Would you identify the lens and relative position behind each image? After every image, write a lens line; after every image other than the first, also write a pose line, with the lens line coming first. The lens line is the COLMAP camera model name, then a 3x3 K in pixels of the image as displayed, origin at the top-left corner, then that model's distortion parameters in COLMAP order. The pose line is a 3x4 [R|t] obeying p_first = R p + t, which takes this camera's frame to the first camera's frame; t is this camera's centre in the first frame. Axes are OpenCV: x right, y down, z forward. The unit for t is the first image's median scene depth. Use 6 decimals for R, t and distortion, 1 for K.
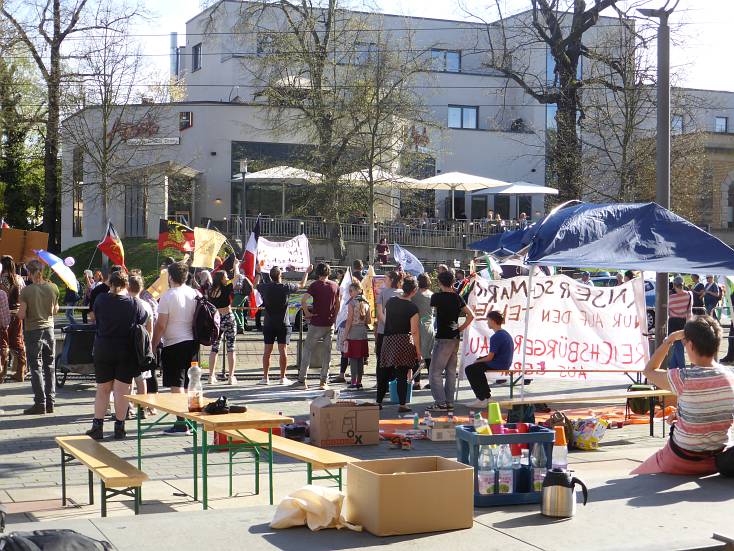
lens RADIAL K [[1219.9, 0, 341.0], [0, 1219.9, 289.9], [0, 0, 1]] dist [-0.087911, 0.000000]
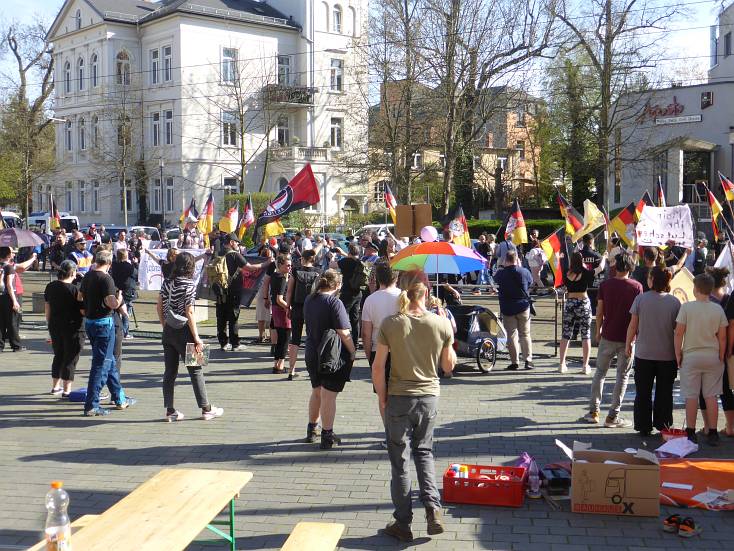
lens RADIAL K [[925.5, 0, 367.9], [0, 925.5, 269.4], [0, 0, 1]] dist [-0.051444, 0.000000]
pose [[0.864247, 0.018565, -0.502724, 0.037026], [-0.002258, 0.999452, 0.033025, -0.009283], [0.503062, -0.027406, 0.863816, 0.107203]]
